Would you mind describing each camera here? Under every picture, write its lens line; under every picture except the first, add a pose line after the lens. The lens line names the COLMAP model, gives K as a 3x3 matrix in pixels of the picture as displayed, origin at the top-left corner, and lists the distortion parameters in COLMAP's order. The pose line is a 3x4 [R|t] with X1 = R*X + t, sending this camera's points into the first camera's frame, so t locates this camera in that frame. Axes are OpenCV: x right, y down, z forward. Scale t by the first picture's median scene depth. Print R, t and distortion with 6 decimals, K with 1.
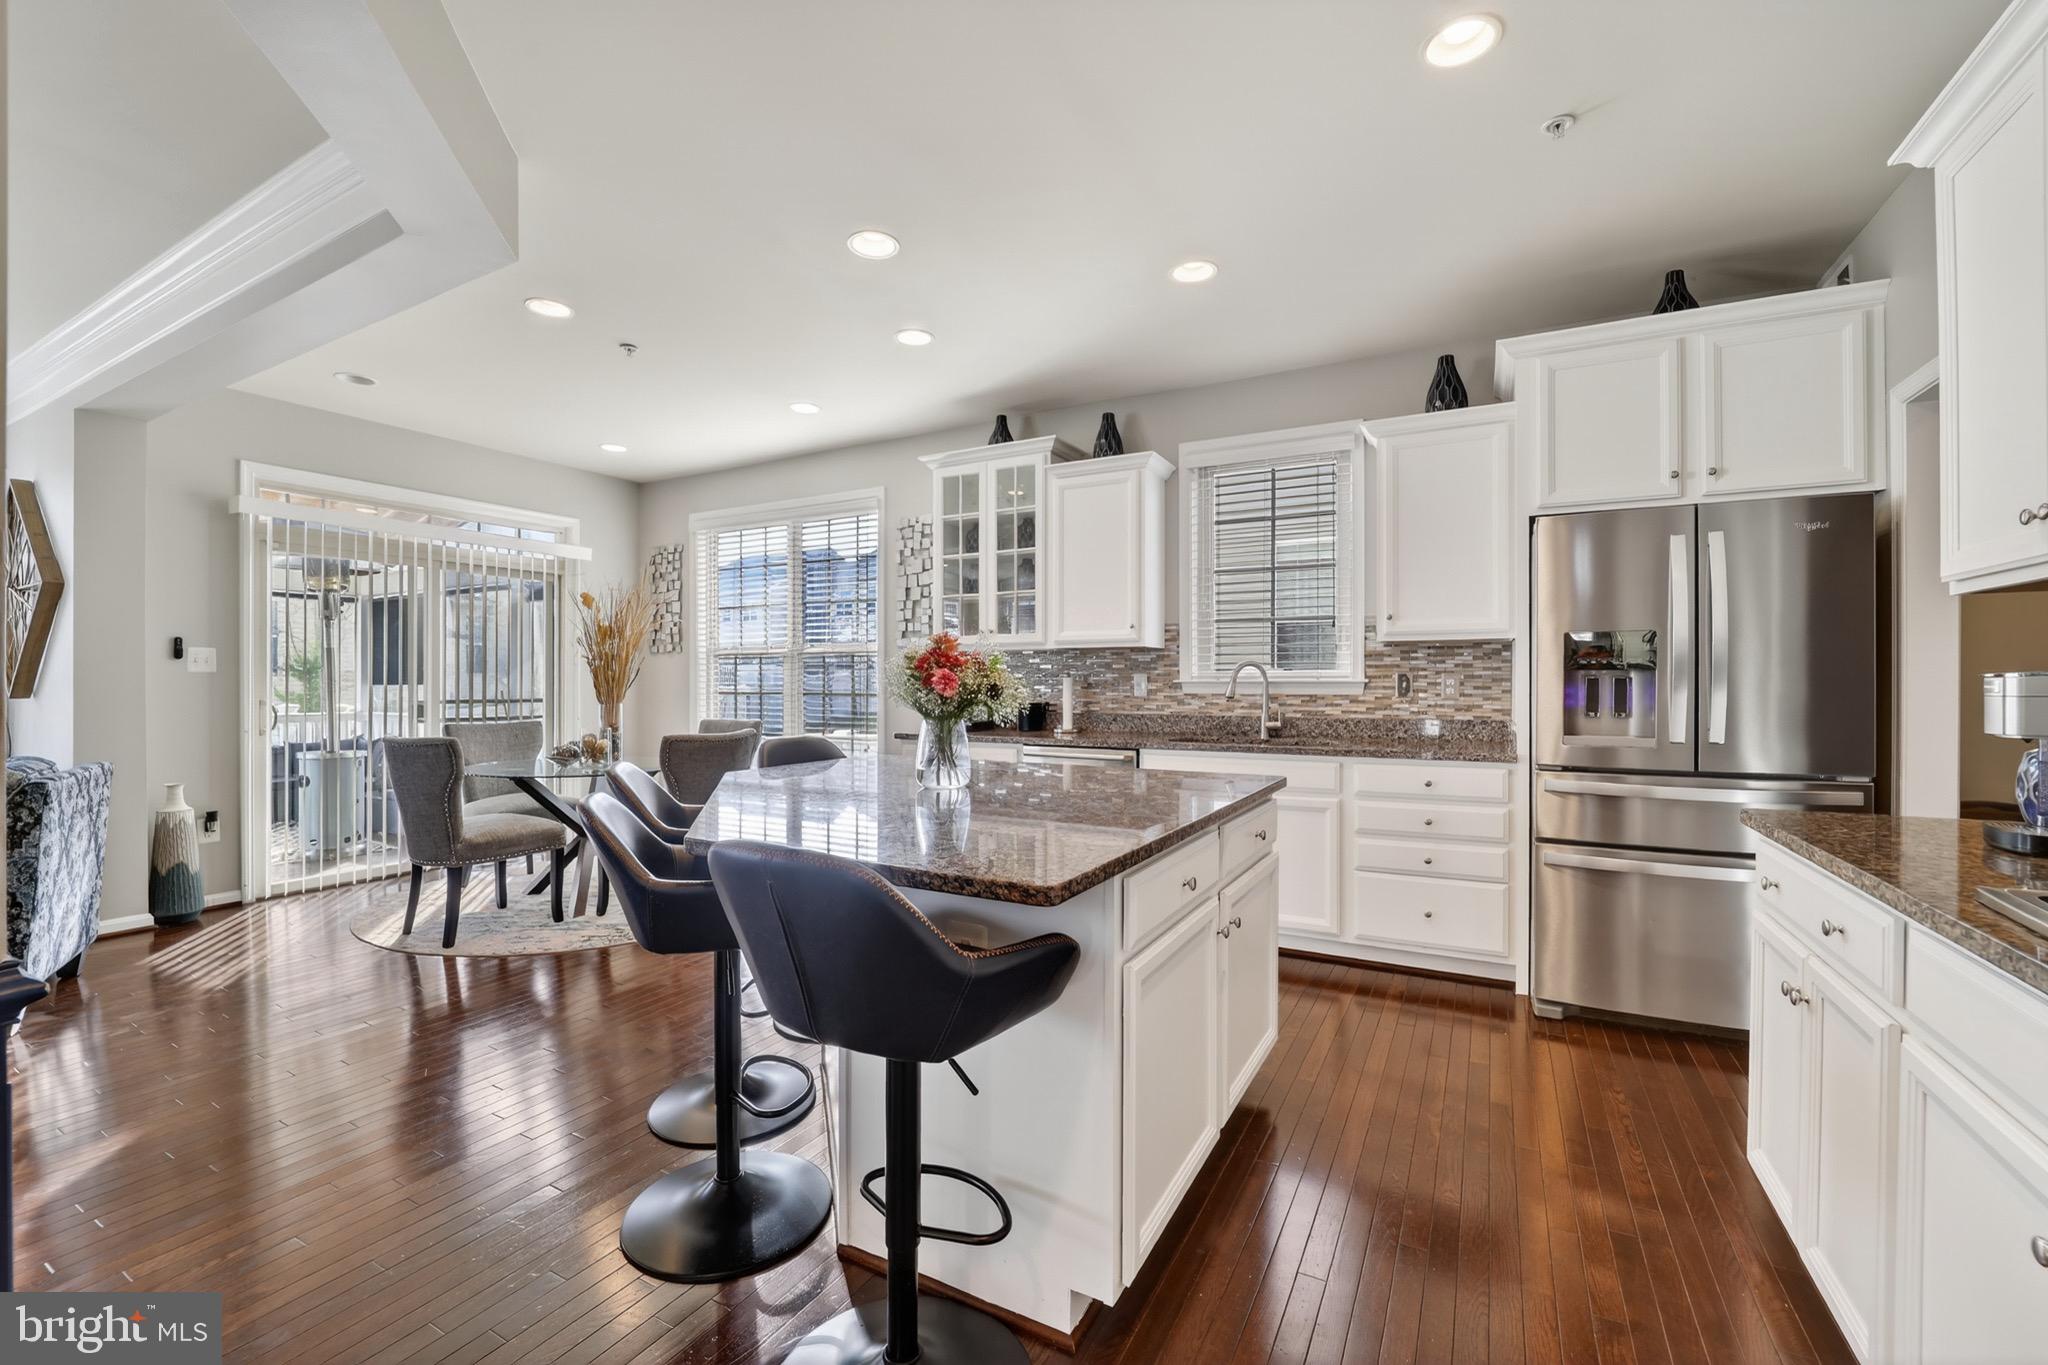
lens RADIAL K [[847.5, 0, 1024.0], [0, 847.5, 682.5], [0, 0, 1]] dist [0.000374, 0.000028]
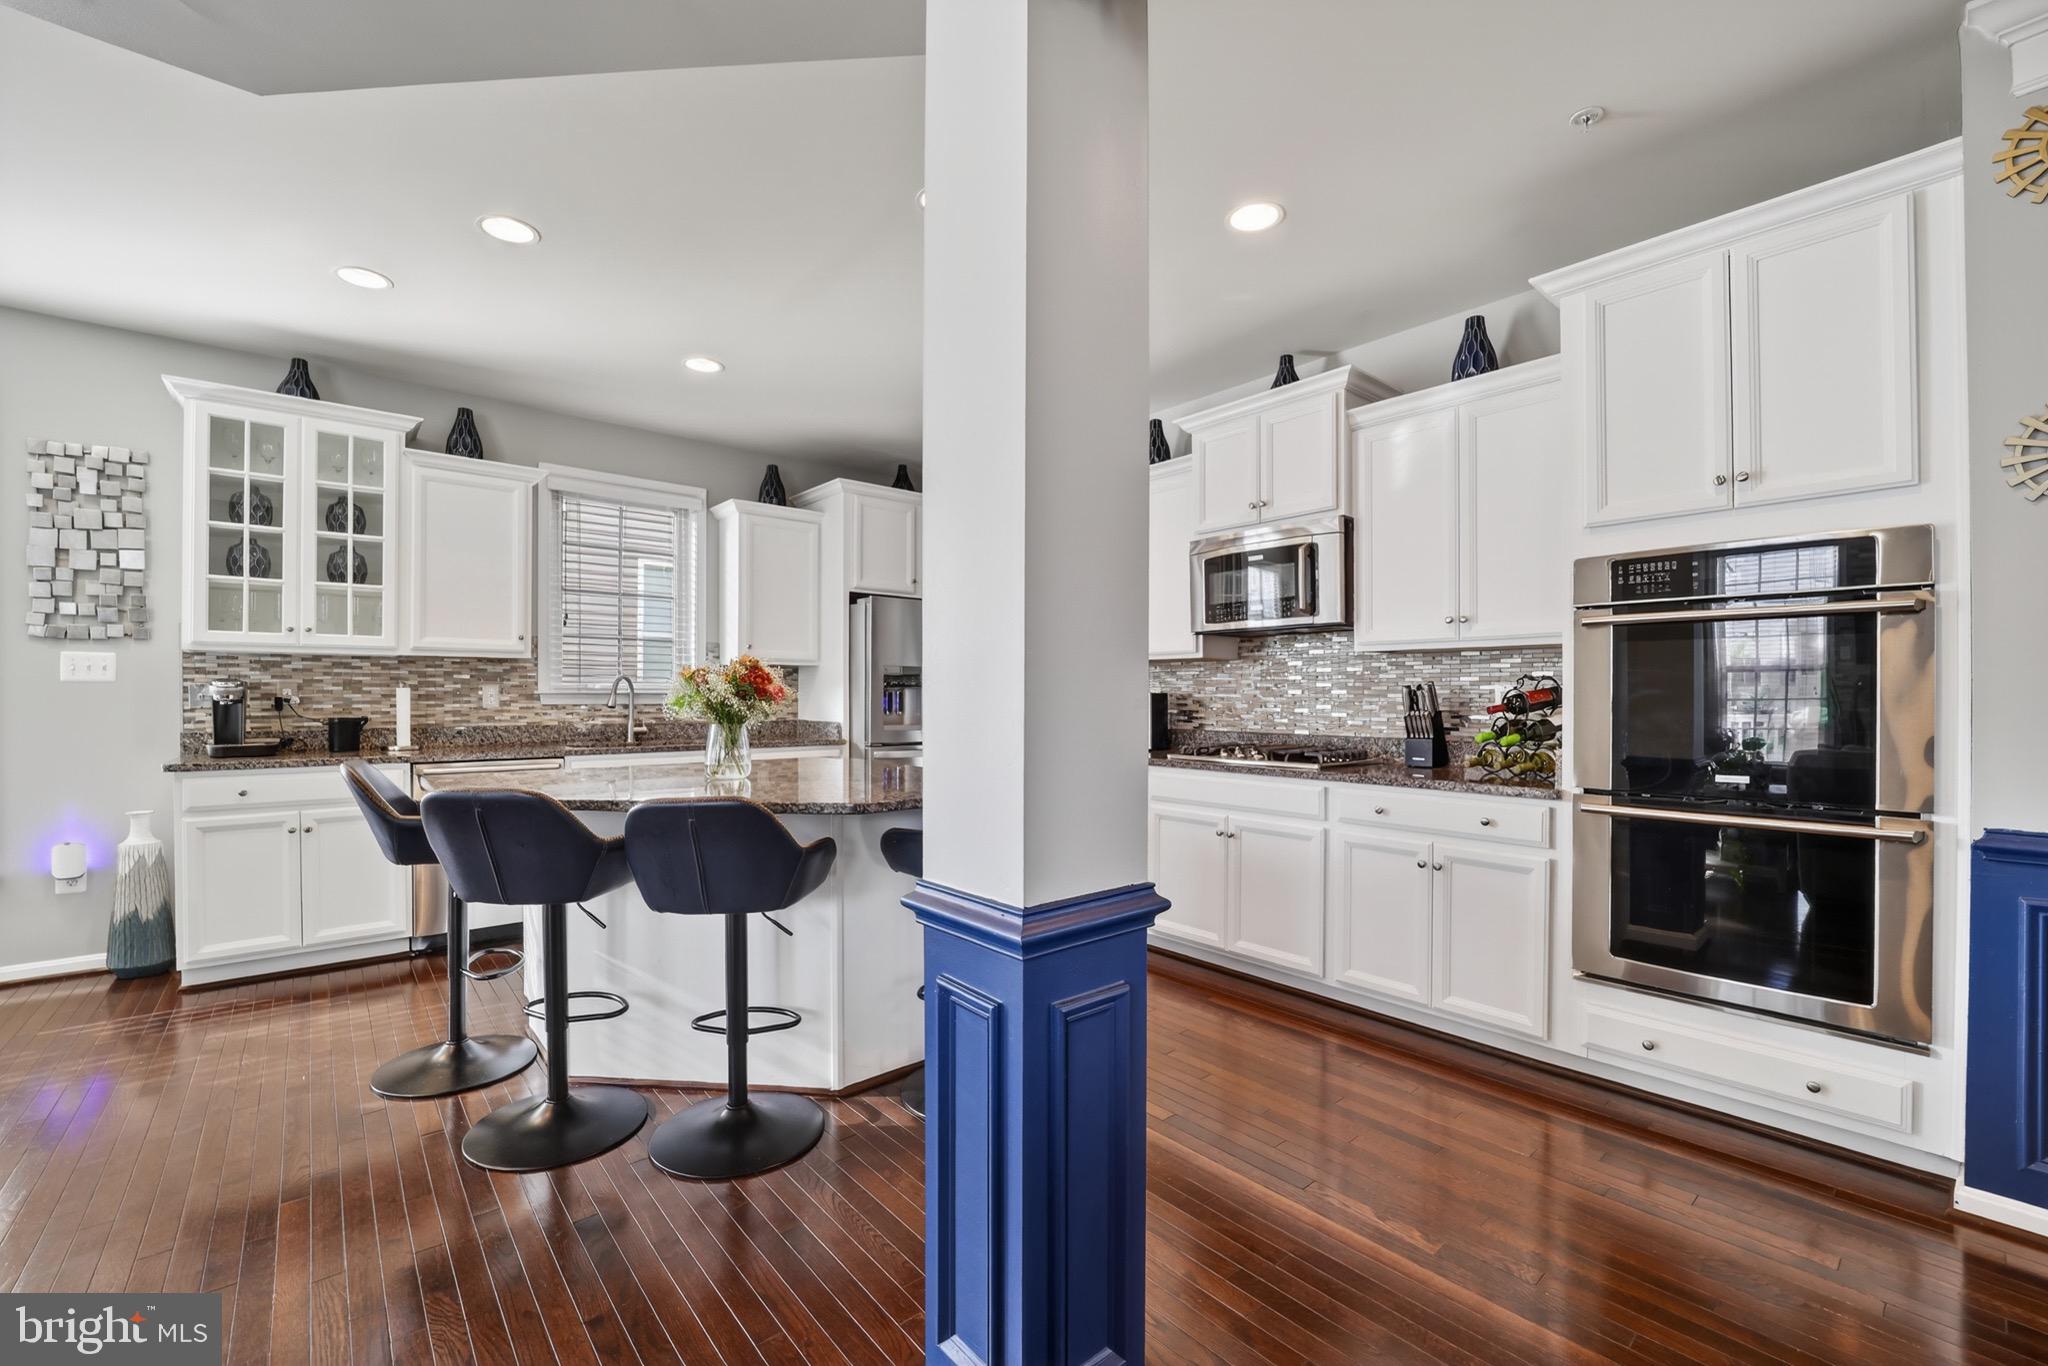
lens RADIAL K [[823.7, 0, 1024.0], [0, 823.7, 683.0], [0, 0, 1]] dist [-0.025842, -0.000417]
pose [[0.344205, 0.014511, 0.938782, -0.532076], [-0.002884, 0.999892, -0.014398, -0.000335], [-0.938890, 0.002249, 0.344210, 0.099663]]
